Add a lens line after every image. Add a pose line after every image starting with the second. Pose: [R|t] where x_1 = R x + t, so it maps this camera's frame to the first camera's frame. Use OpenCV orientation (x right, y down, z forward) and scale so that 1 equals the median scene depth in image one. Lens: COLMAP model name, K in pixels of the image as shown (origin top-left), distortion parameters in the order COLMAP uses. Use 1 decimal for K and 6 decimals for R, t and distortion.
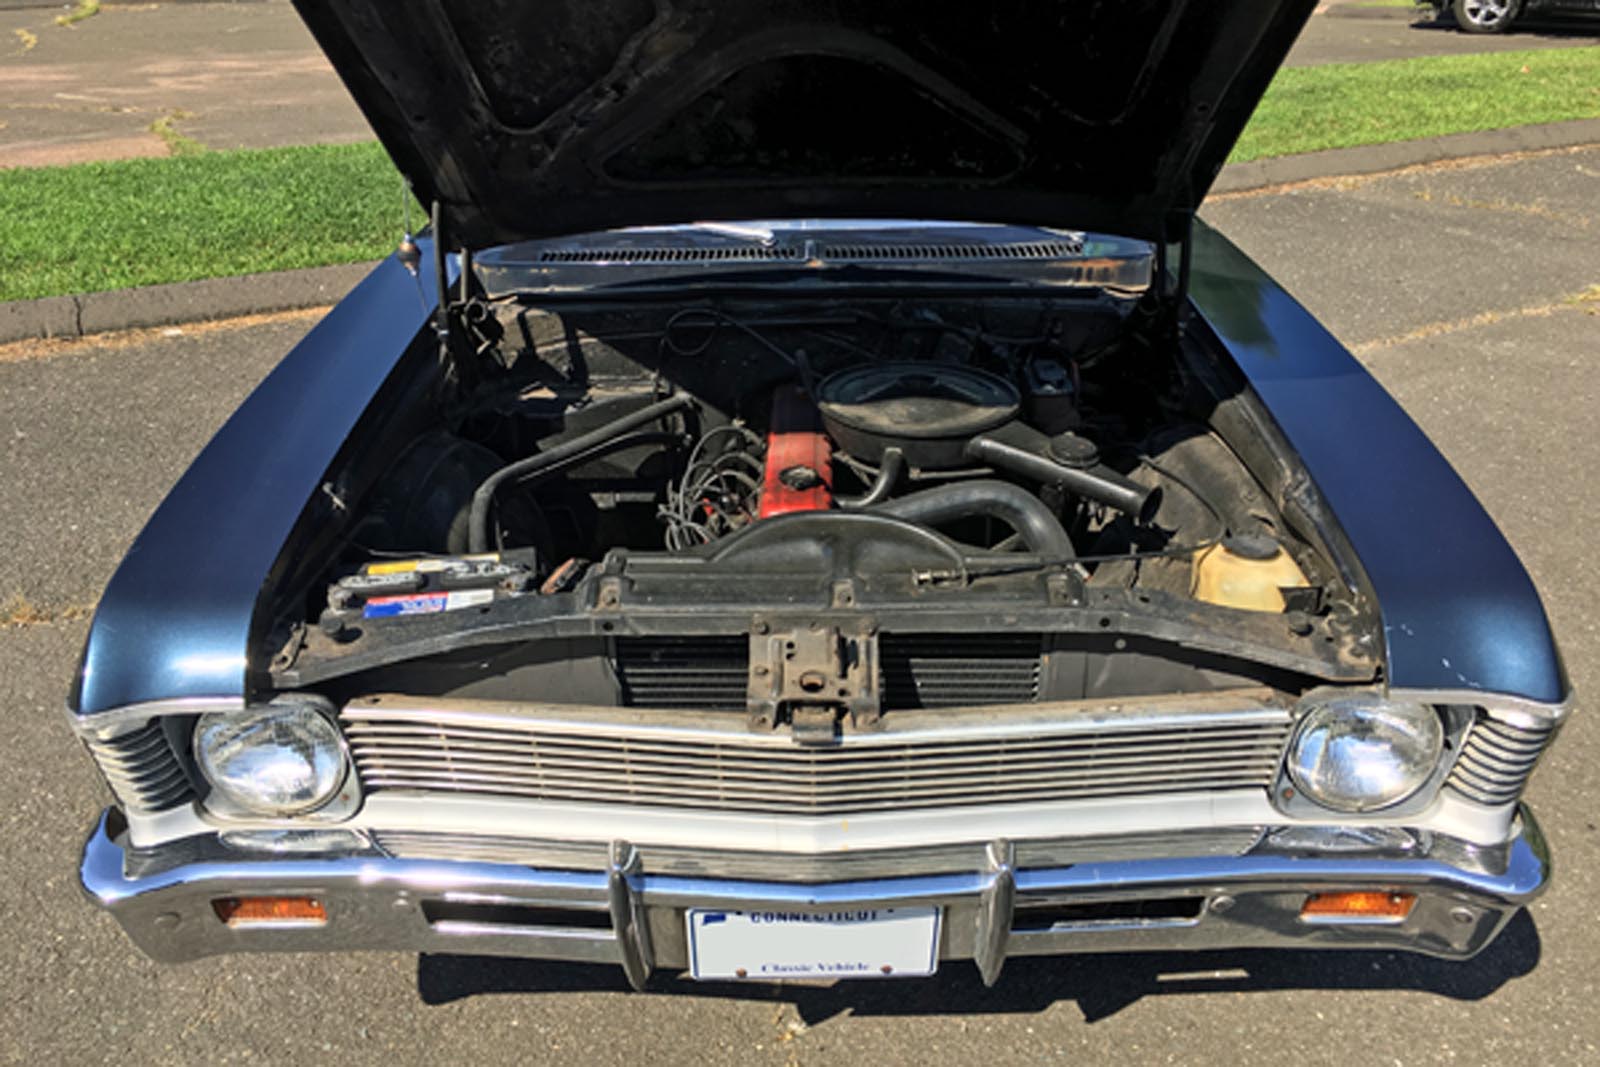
lens RADIAL K [[1464.5, 0, 800.0], [0, 1464.5, 533.5], [0, 0, 1]] dist [0.112651, -0.207501]
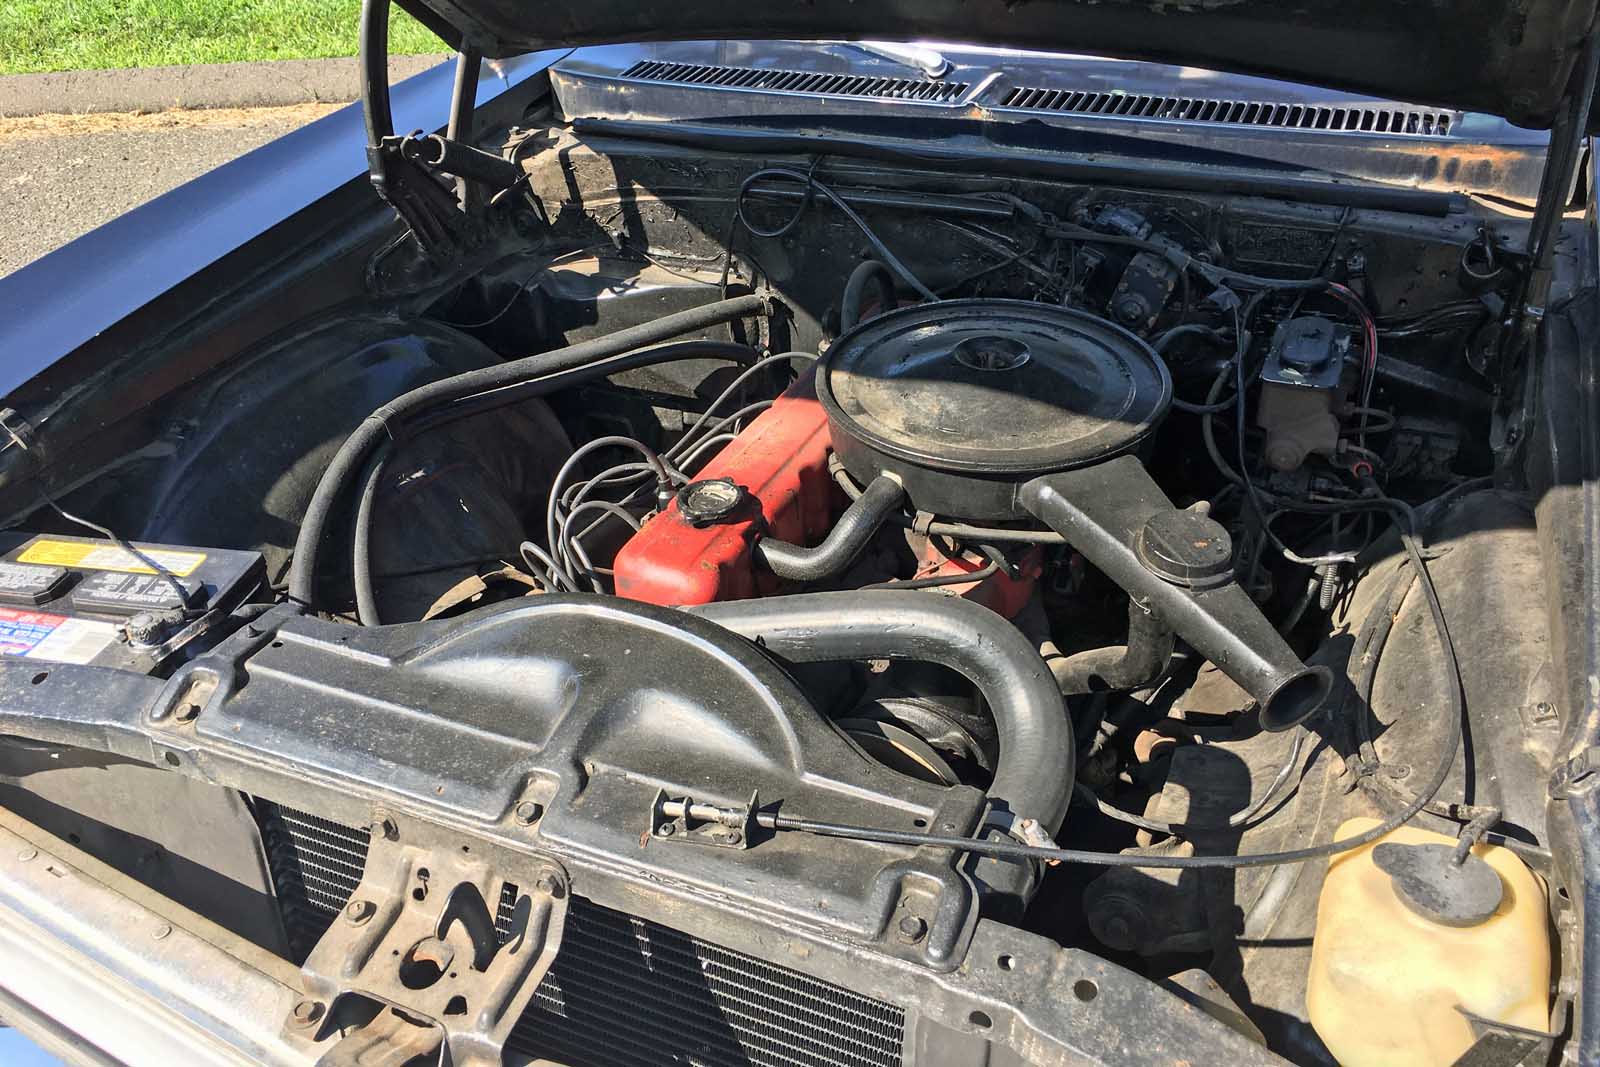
lens RADIAL K [[1424.1, 0, 800.5], [0, 1424.1, 495.5], [0, 0, 1]] dist [0.072173, -0.003039]
pose [[0.916640, 0.183126, -0.355296, 0.192261], [-0.133549, 0.978109, 0.159588, -0.111196], [0.376743, -0.098835, 0.921030, 0.384175]]
